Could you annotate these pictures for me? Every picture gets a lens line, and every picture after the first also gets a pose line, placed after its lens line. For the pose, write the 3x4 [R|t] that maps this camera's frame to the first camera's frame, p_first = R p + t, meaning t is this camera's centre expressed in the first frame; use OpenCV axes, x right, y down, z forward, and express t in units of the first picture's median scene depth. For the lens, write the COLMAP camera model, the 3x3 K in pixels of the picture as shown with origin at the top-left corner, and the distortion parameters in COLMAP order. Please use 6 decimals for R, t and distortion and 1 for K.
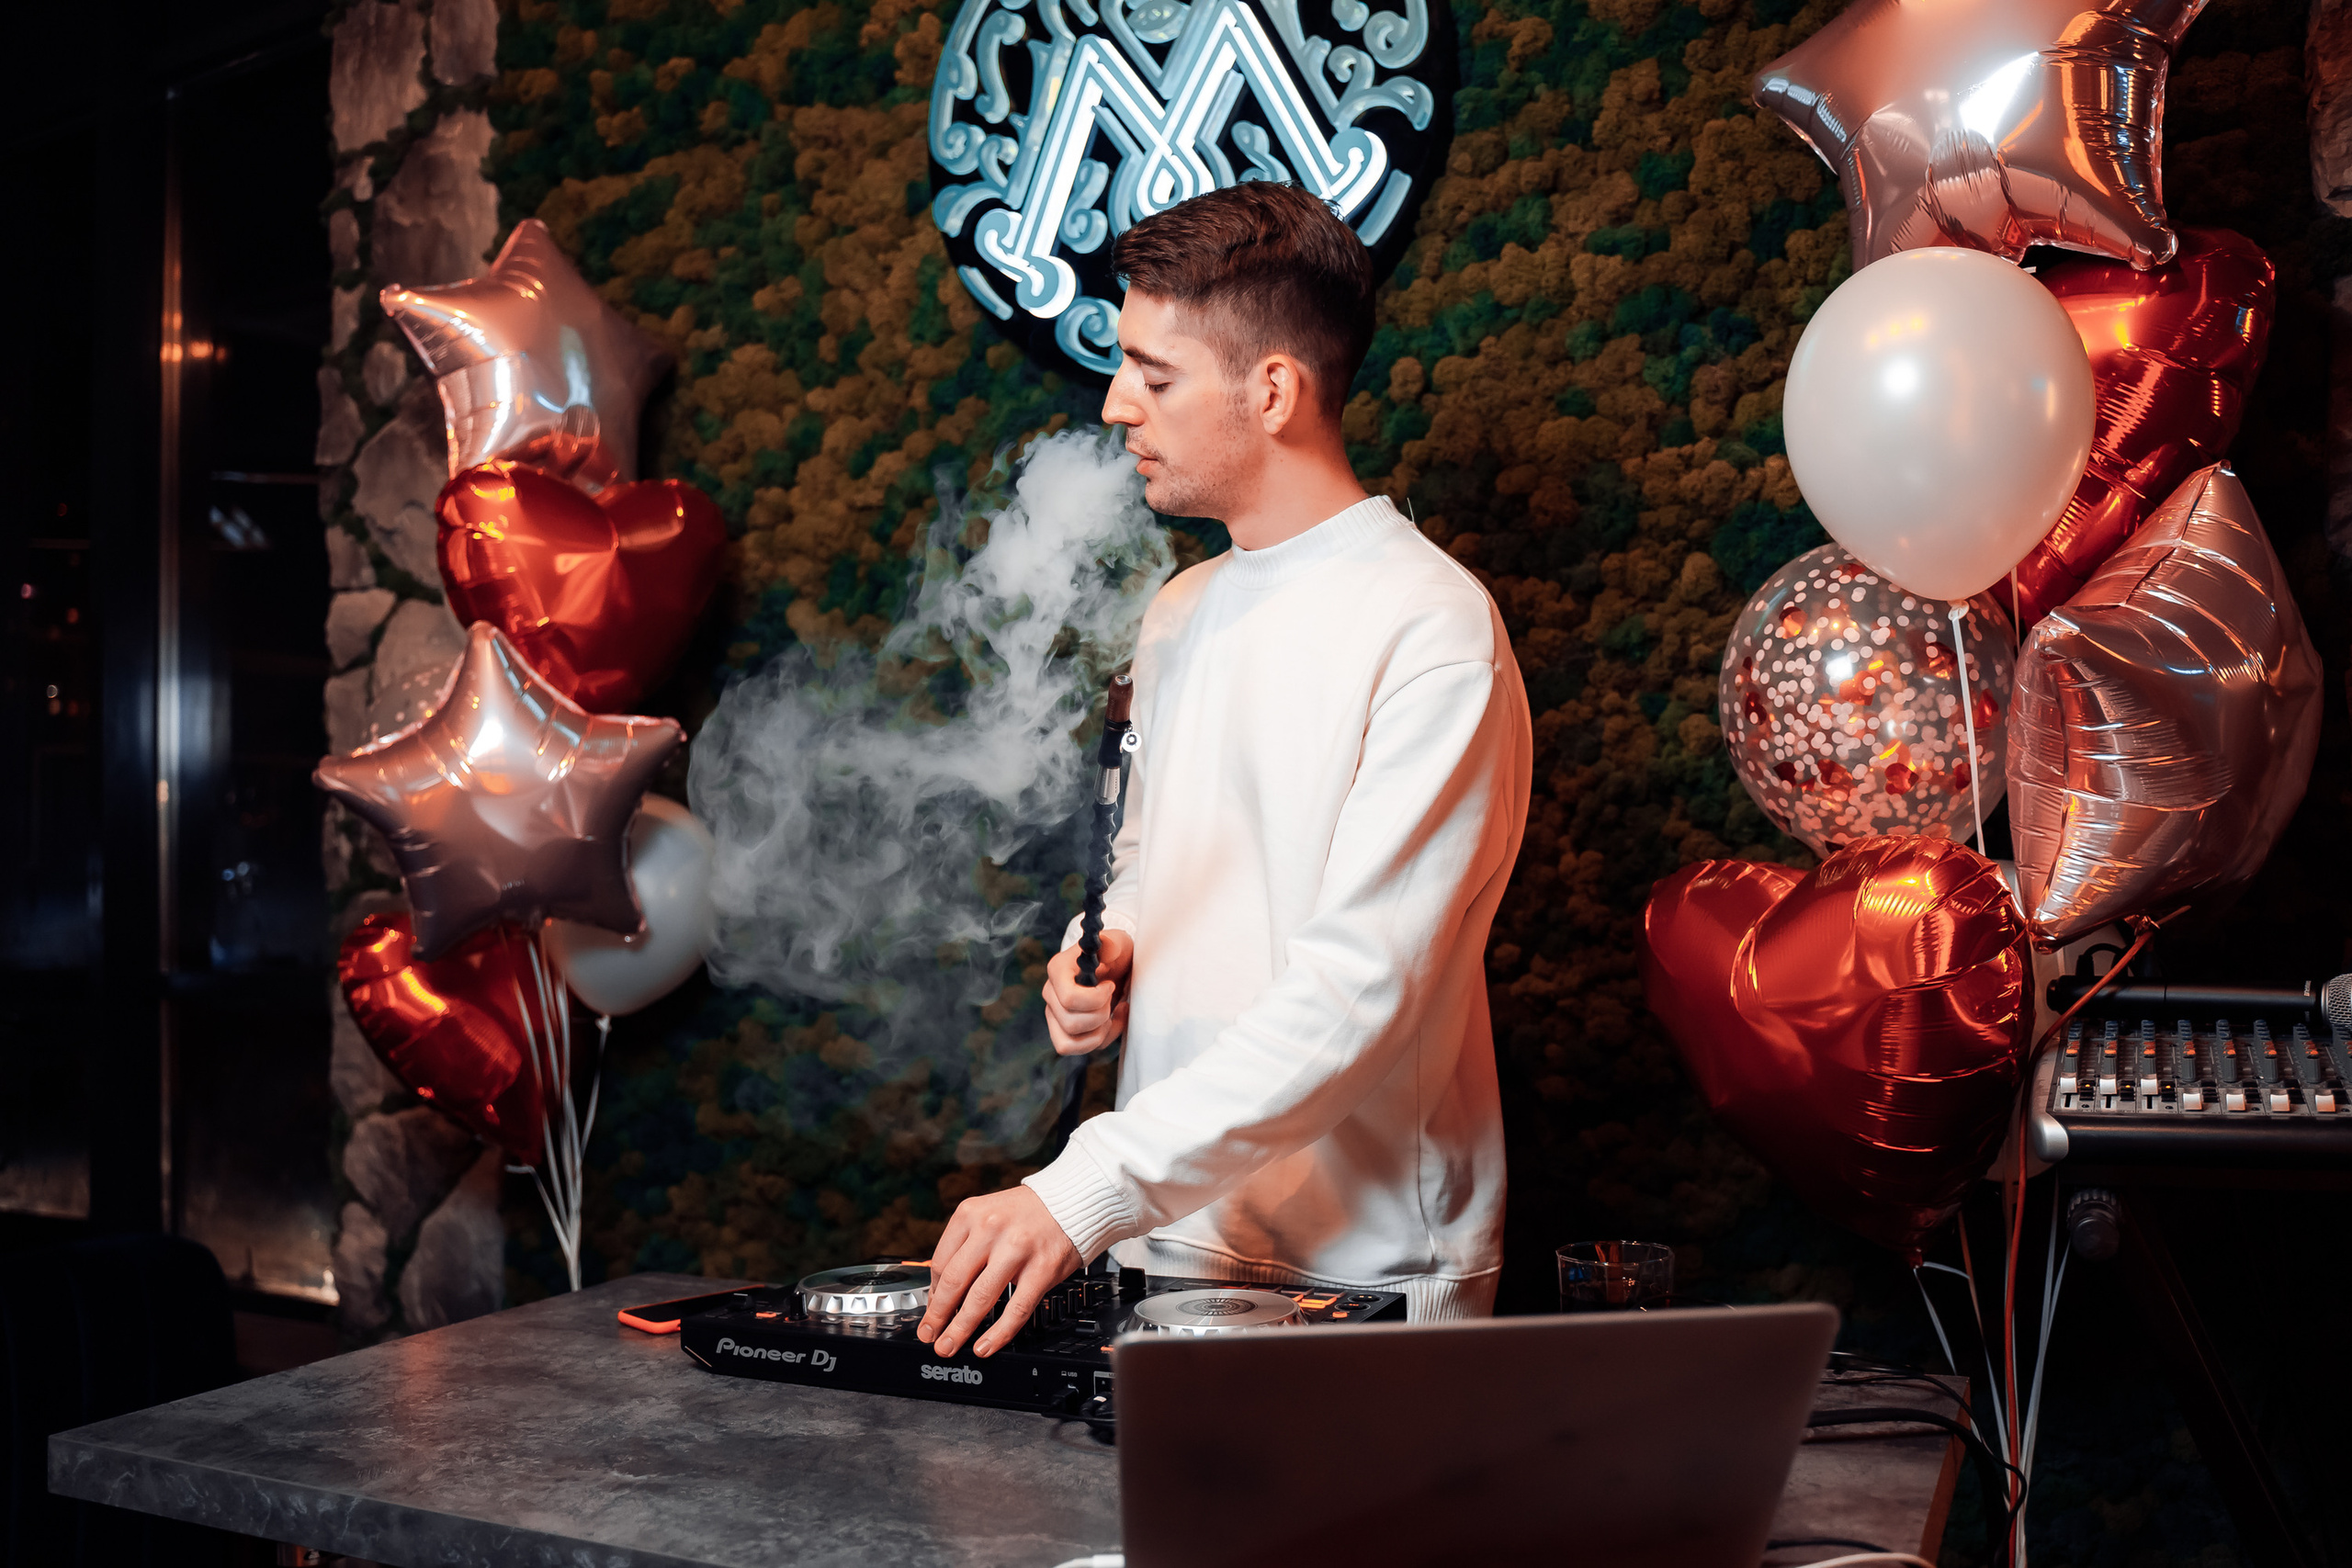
lens RADIAL K [[1825.9, 0, 1176.0], [0, 1825.9, 784.0], [0, 0, 1]] dist [-0.028499, 0.044401]
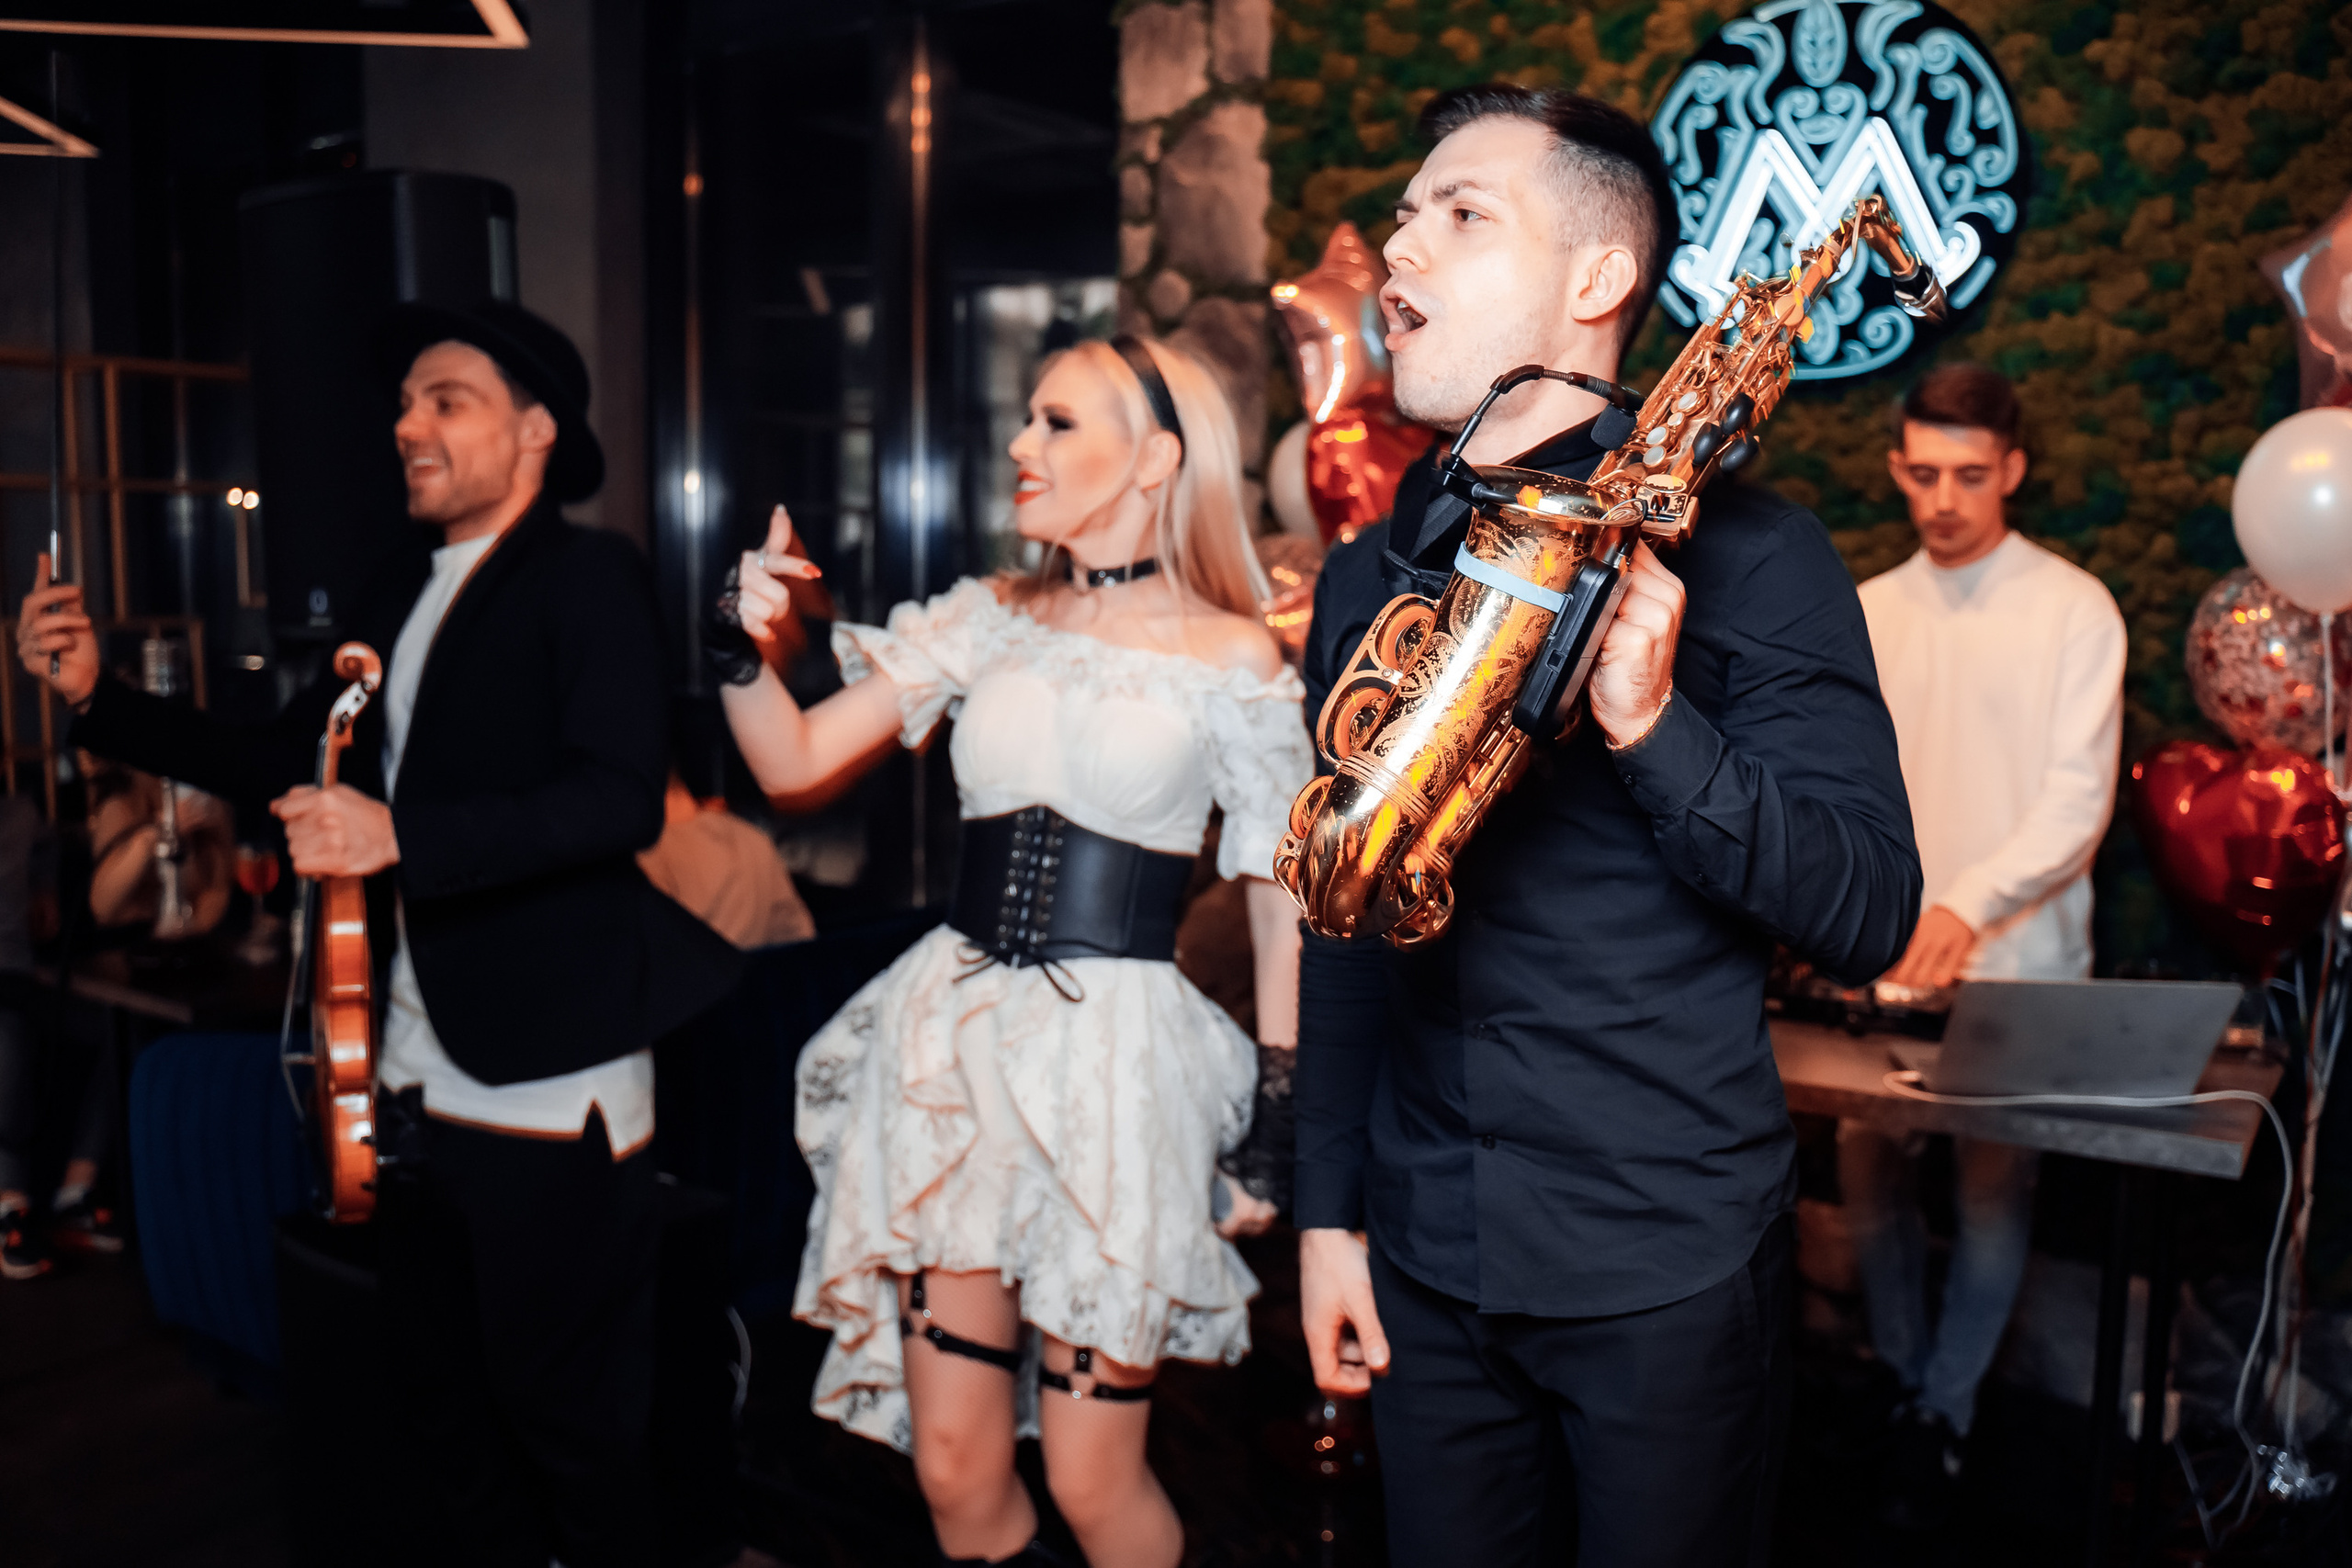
lens RADIAL K [[1962.3, 0, 1176.0], [0, 1962.3, 784.0], [0, 0, 1]] dist [-0.066098, 0.061598]
pose [[0.993562, 0.063871, -0.093565, -0.364235], [-0.048468, 0.986166, 0.158516, -0.128156], [0.102395, -0.152960, 0.982913, -0.708546]]
